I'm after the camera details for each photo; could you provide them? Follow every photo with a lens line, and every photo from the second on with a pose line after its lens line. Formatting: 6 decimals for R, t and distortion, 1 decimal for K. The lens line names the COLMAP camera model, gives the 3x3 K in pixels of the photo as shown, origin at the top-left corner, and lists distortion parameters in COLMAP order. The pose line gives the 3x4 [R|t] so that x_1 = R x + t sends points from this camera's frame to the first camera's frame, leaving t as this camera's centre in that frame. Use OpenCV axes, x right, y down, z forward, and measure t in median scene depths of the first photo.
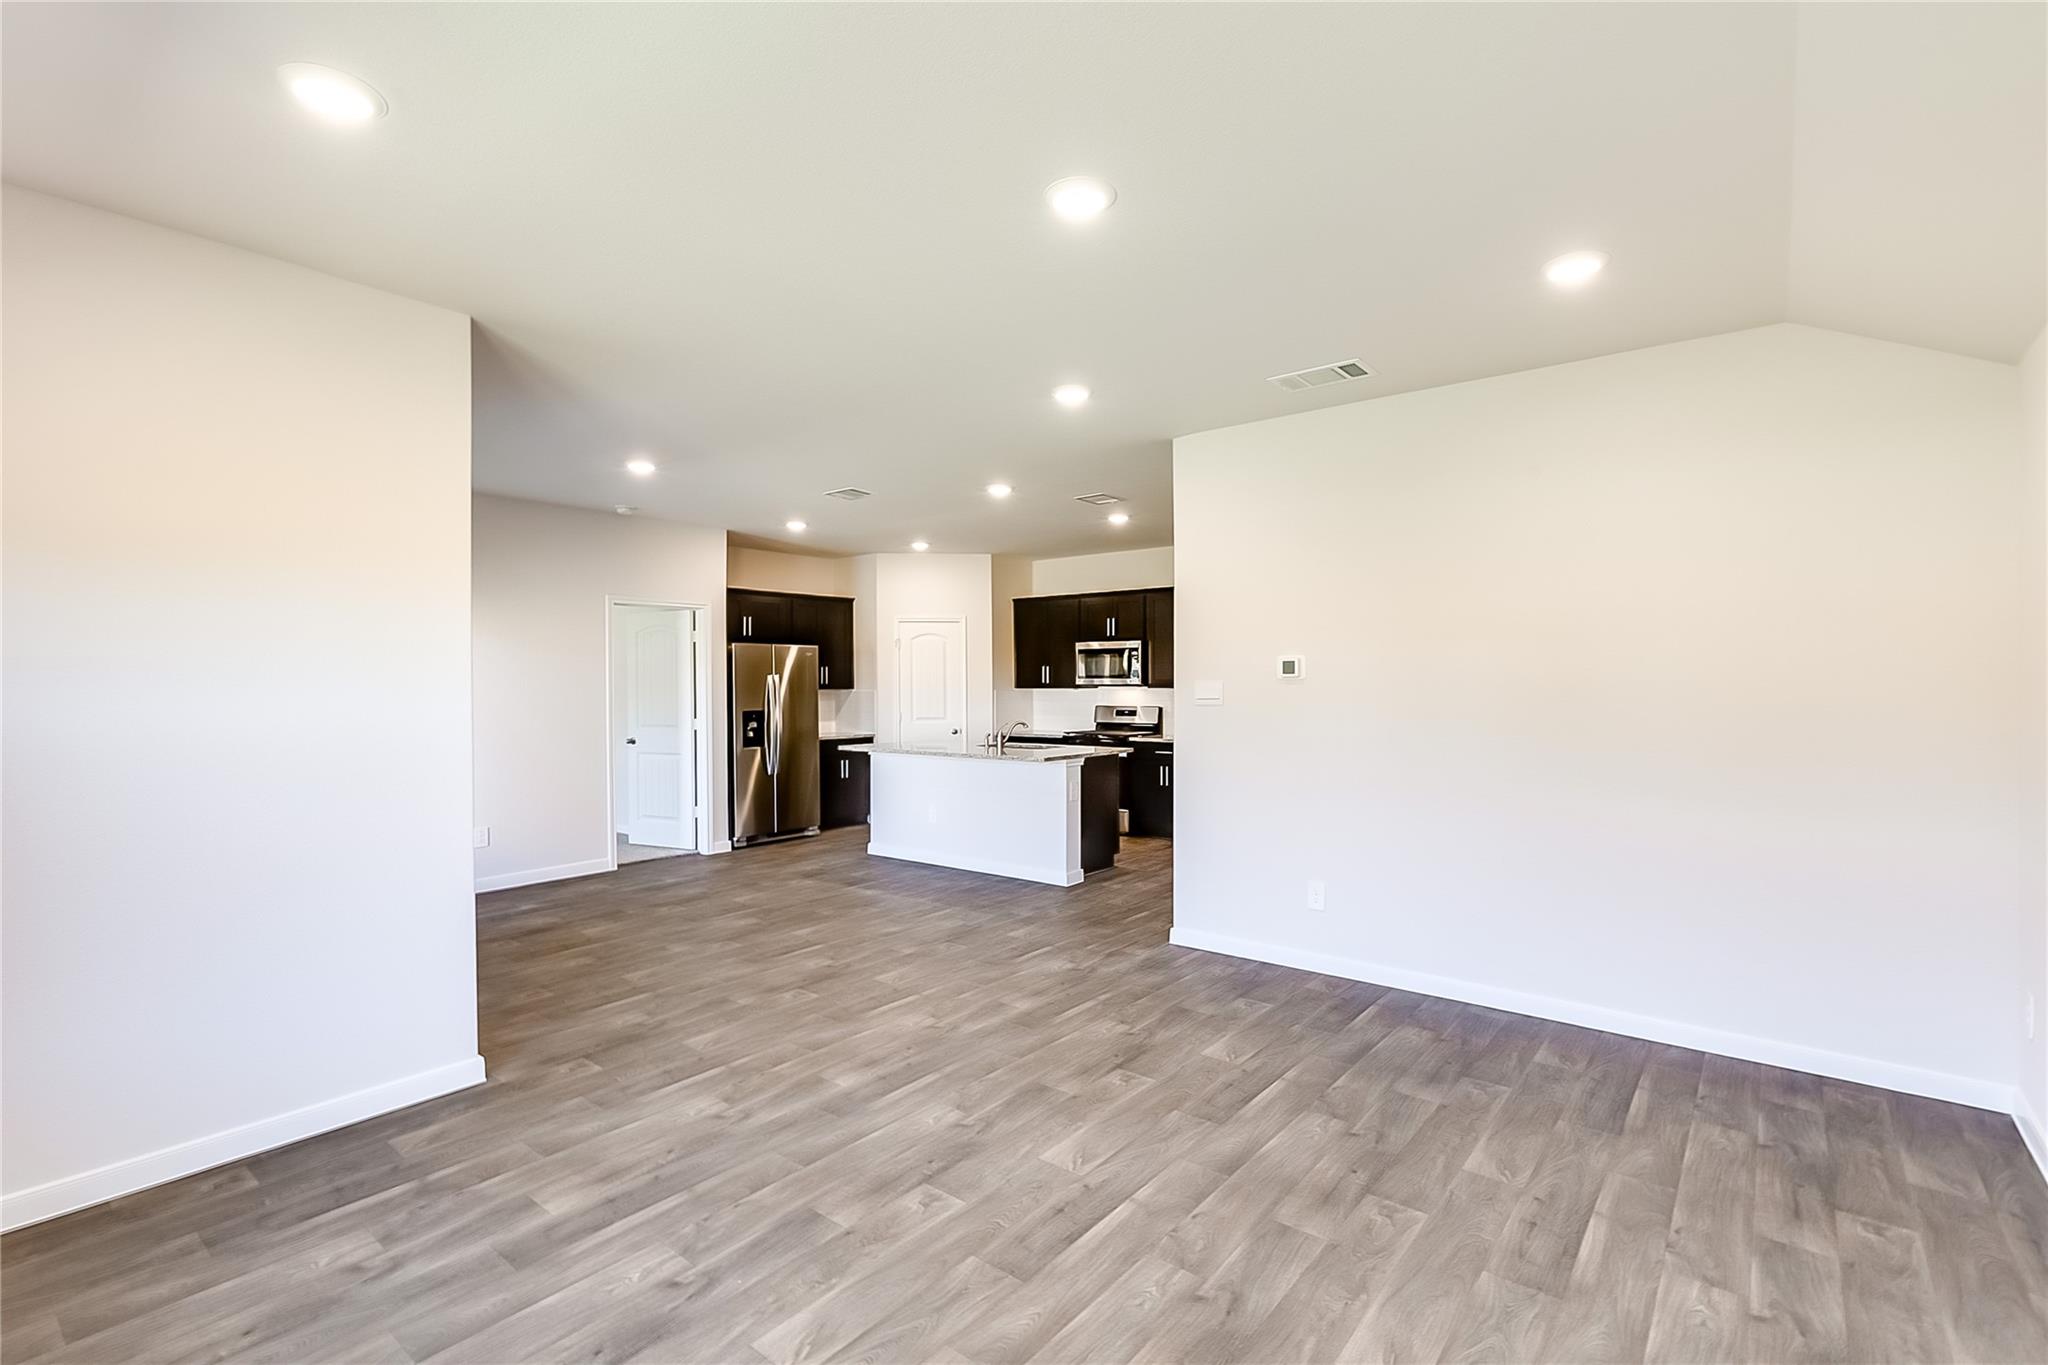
lens RADIAL K [[922.4, 0, 1033.9], [0, 922.4, 683.5], [0, 0, 1]] dist [0.005008, -0.000479]
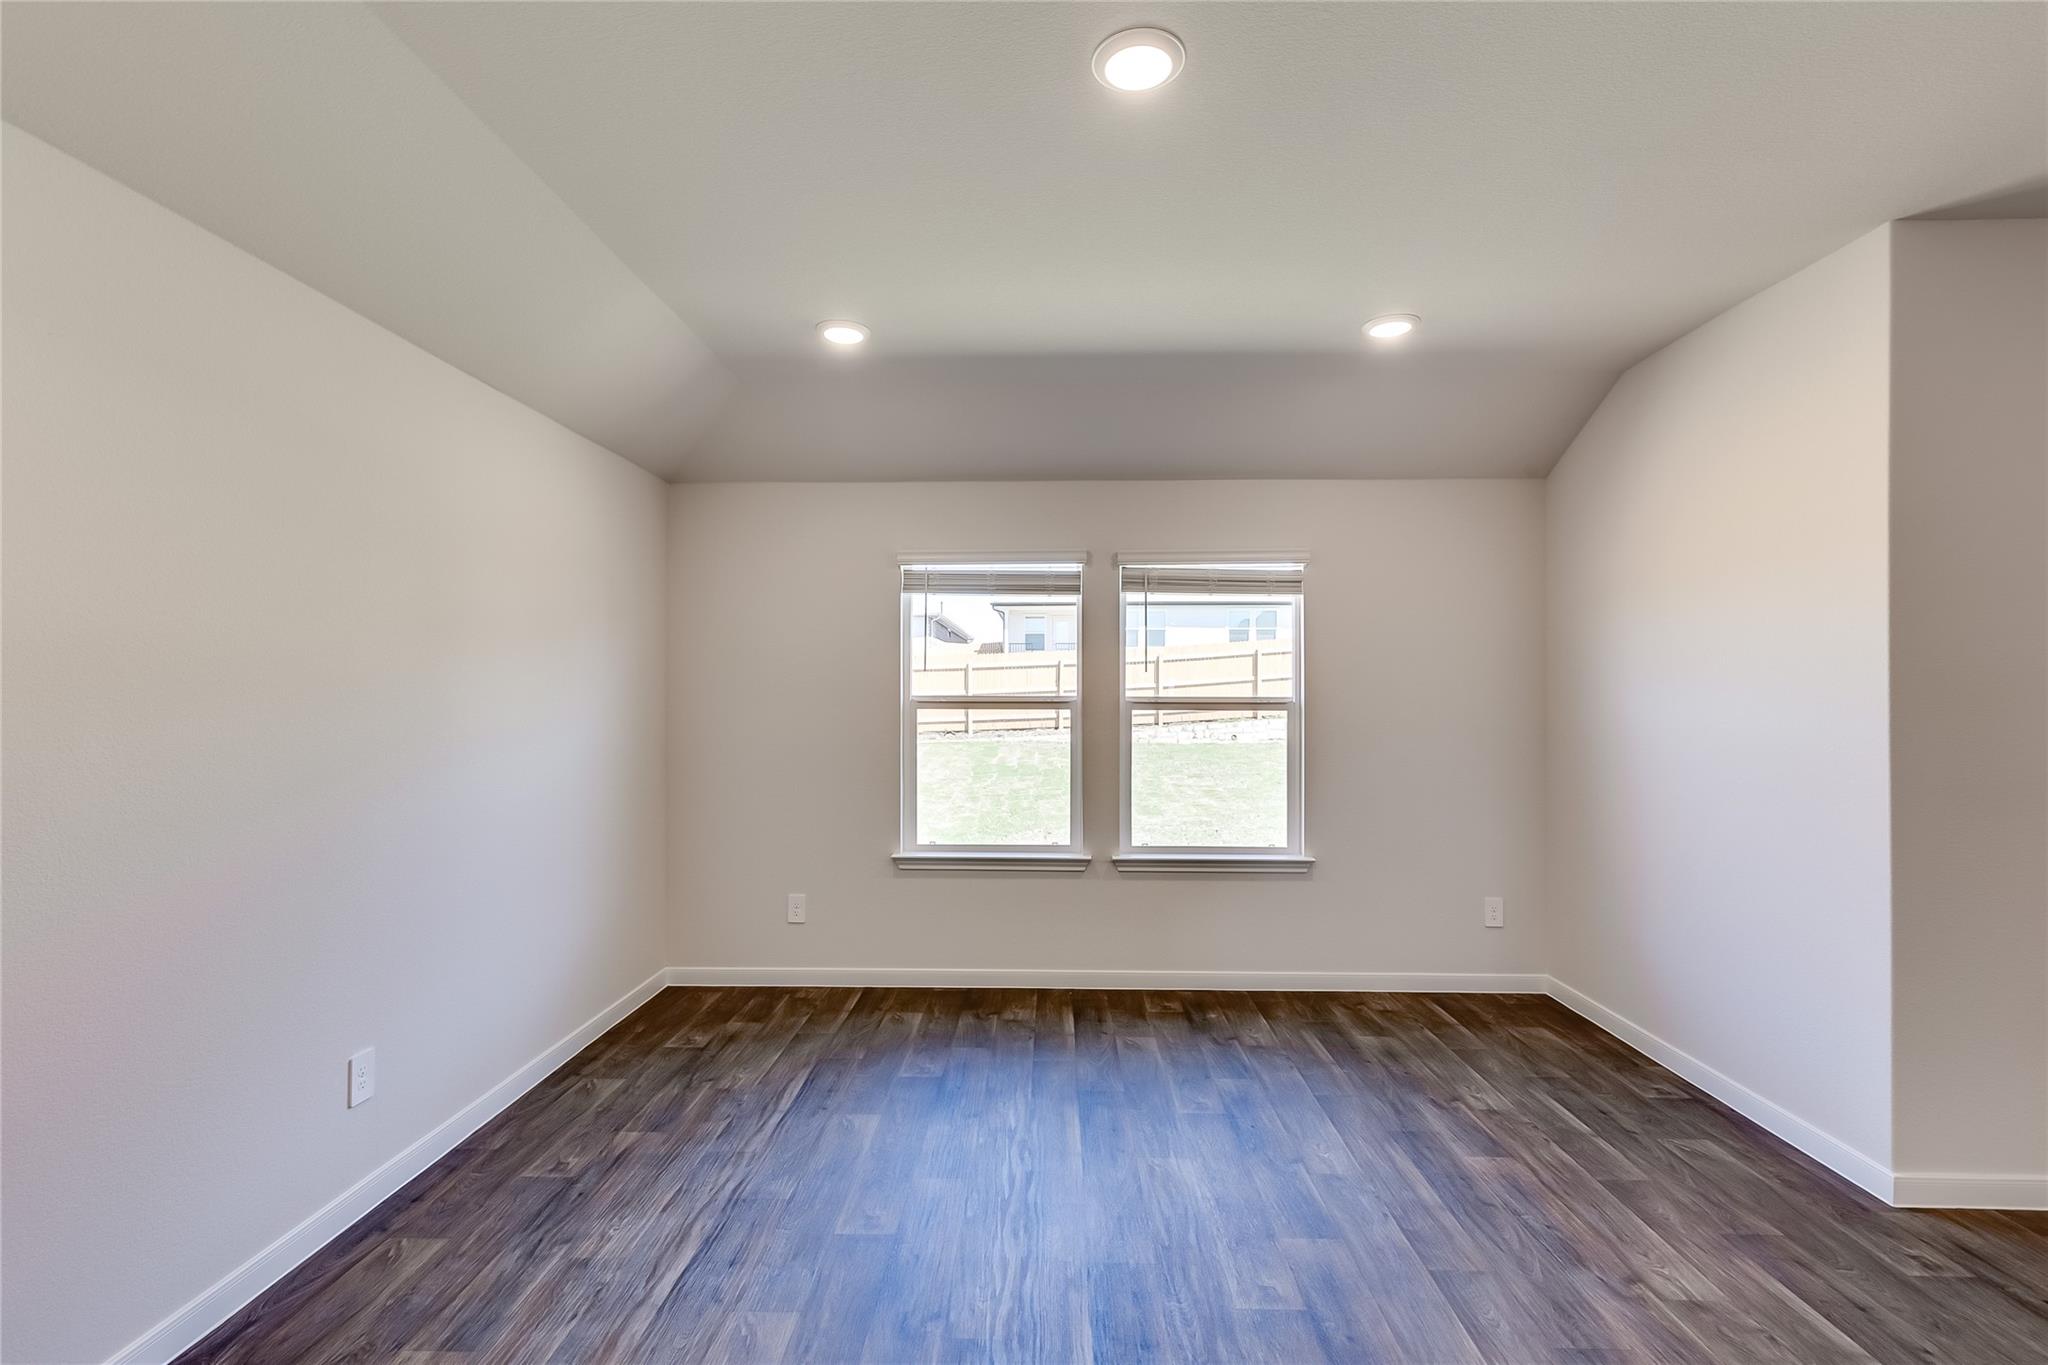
lens RADIAL K [[922.4, 0, 1022.6], [0, 922.4, 694.0], [0, 0, 1]] dist [0.005008, -0.000479]
pose [[-0.801304, 0.010485, -0.598165, 0.522496], [0.007314, 0.999943, 0.007731, -0.010377], [0.598212, 0.001820, -0.801335, 1.391538]]
